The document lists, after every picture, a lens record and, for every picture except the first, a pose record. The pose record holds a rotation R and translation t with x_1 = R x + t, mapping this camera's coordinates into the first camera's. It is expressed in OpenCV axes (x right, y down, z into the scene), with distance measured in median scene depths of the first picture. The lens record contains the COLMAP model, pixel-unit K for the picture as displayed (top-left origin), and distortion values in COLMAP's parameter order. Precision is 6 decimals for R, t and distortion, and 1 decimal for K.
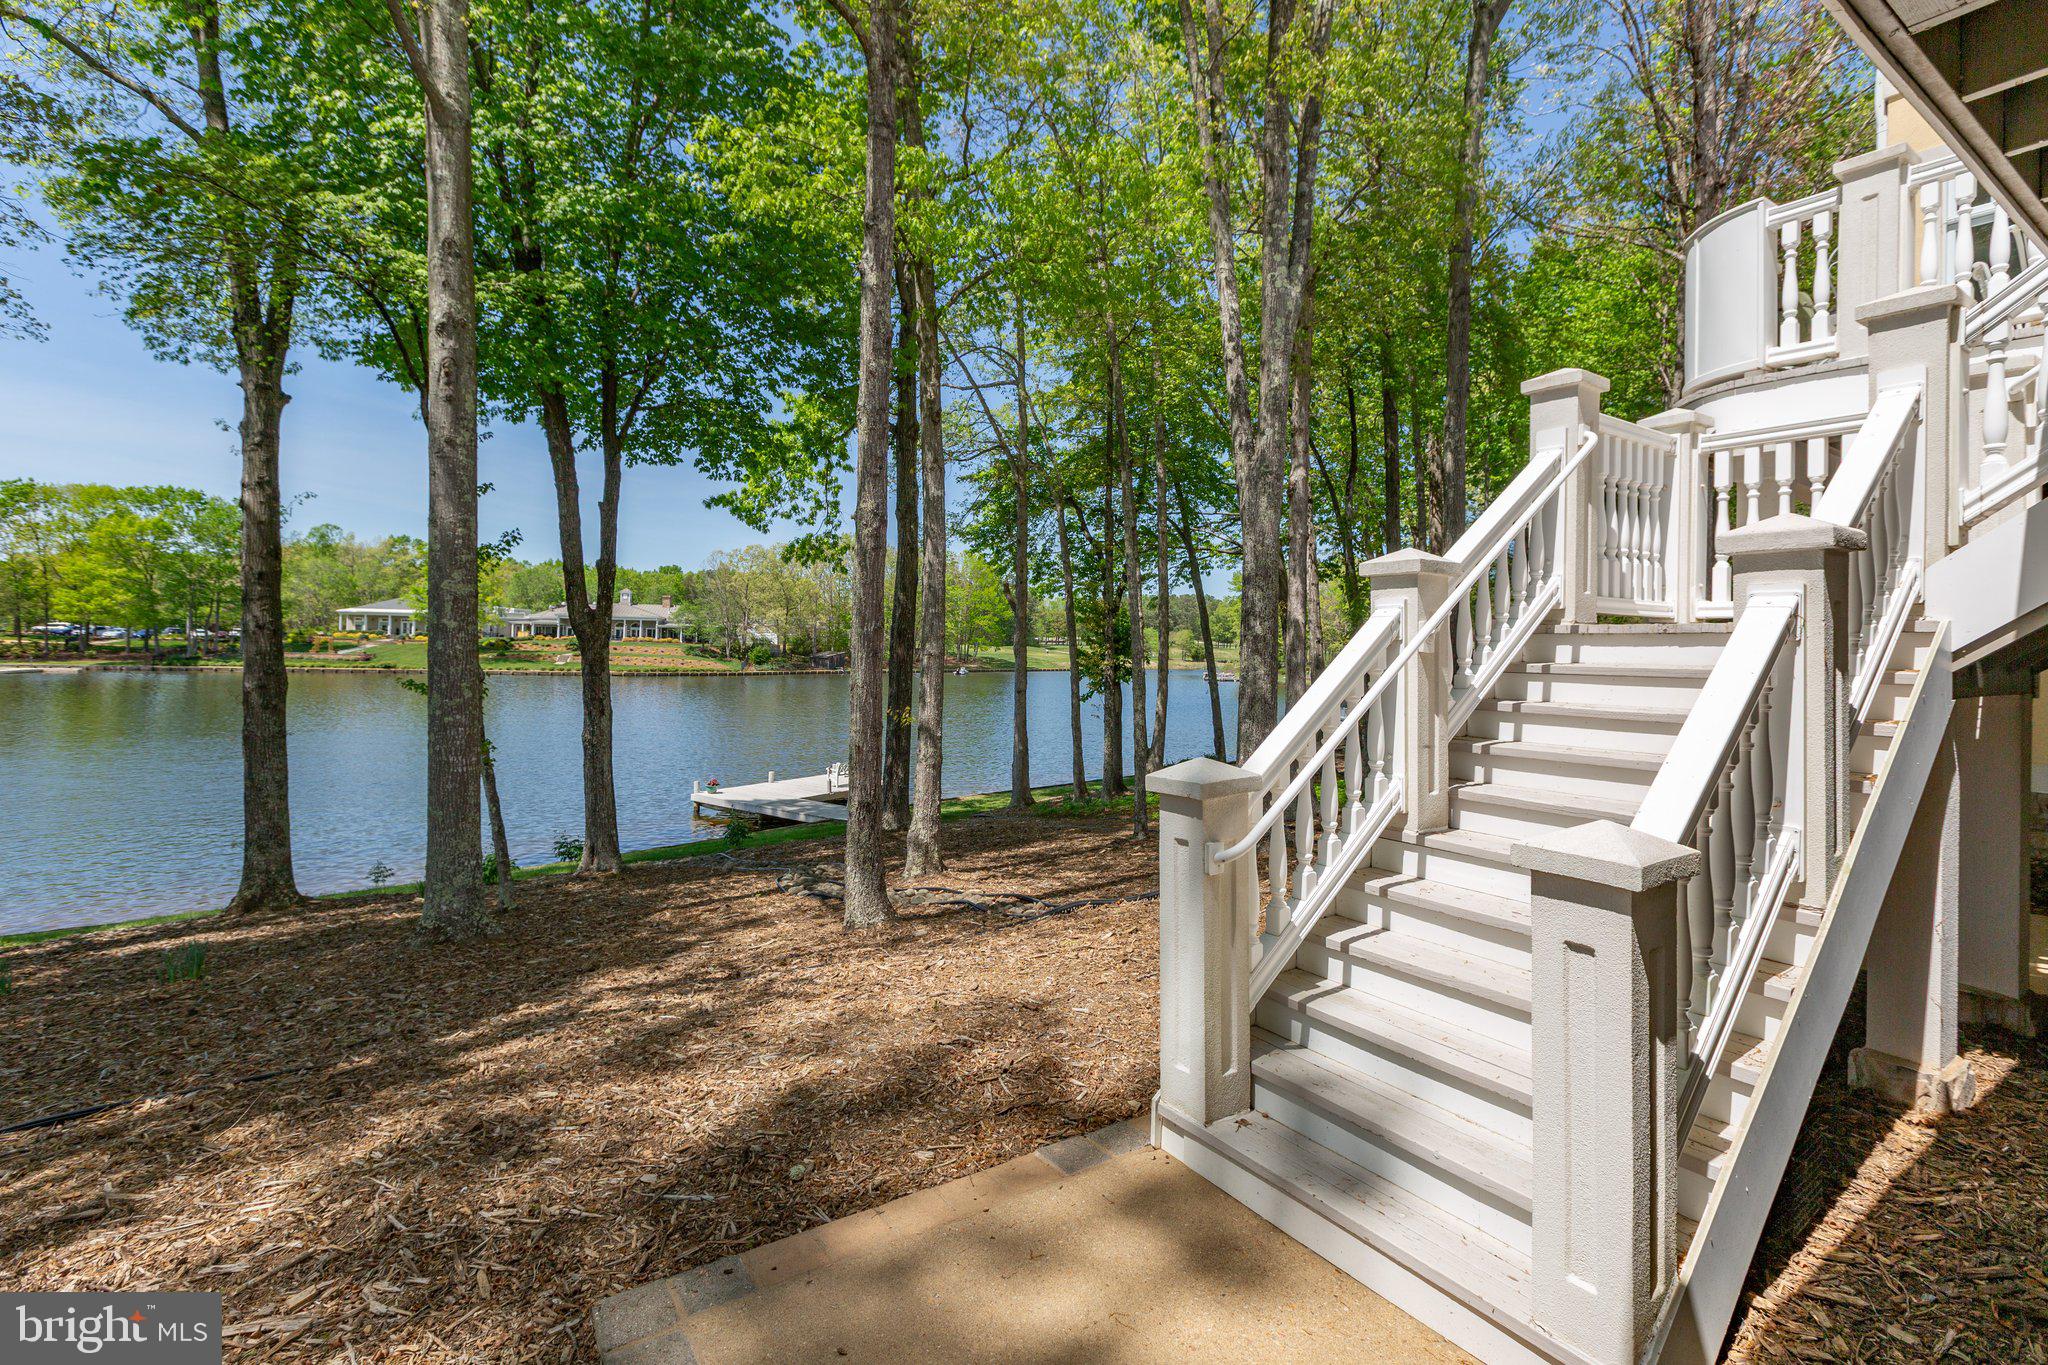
lens RADIAL K [[942.8, 0, 996.1], [0, 942.8, 602.3], [0, 0, 1]] dist [-0.001262, 0.000248]
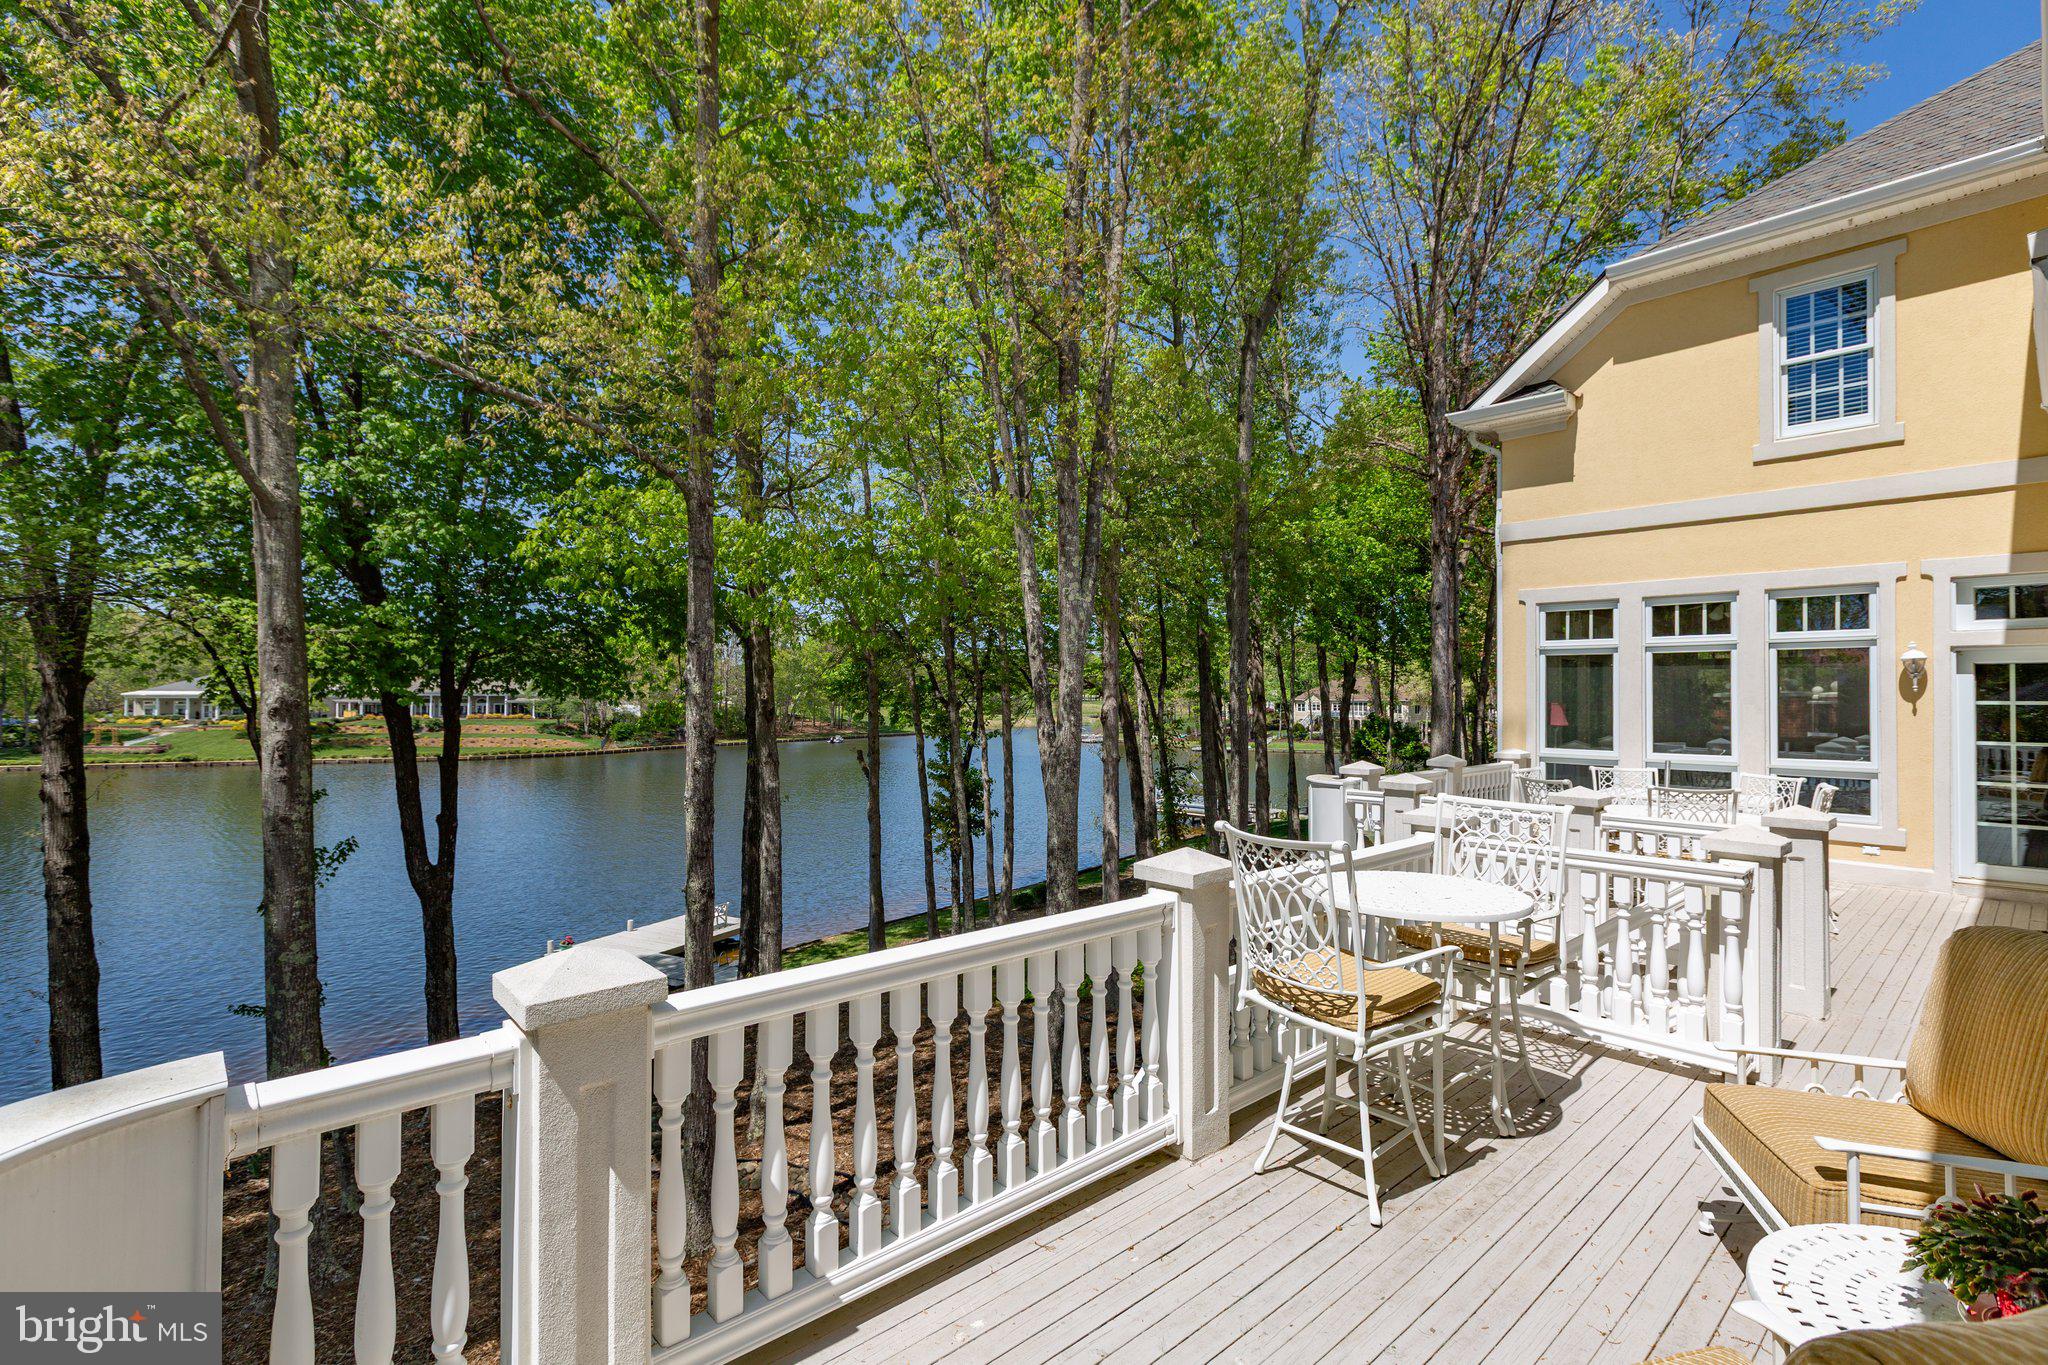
lens RADIAL K [[945.7, 0, 1017.9], [0, 945.7, 654.9], [0, 0, 1]] dist [0.000385, -0.001511]
pose [[0.988495, -0.016706, 0.150329, 0.046483], [0.016209, 0.999858, 0.004536, -0.213554], [-0.150383, -0.002047, 0.988626, -0.104573]]
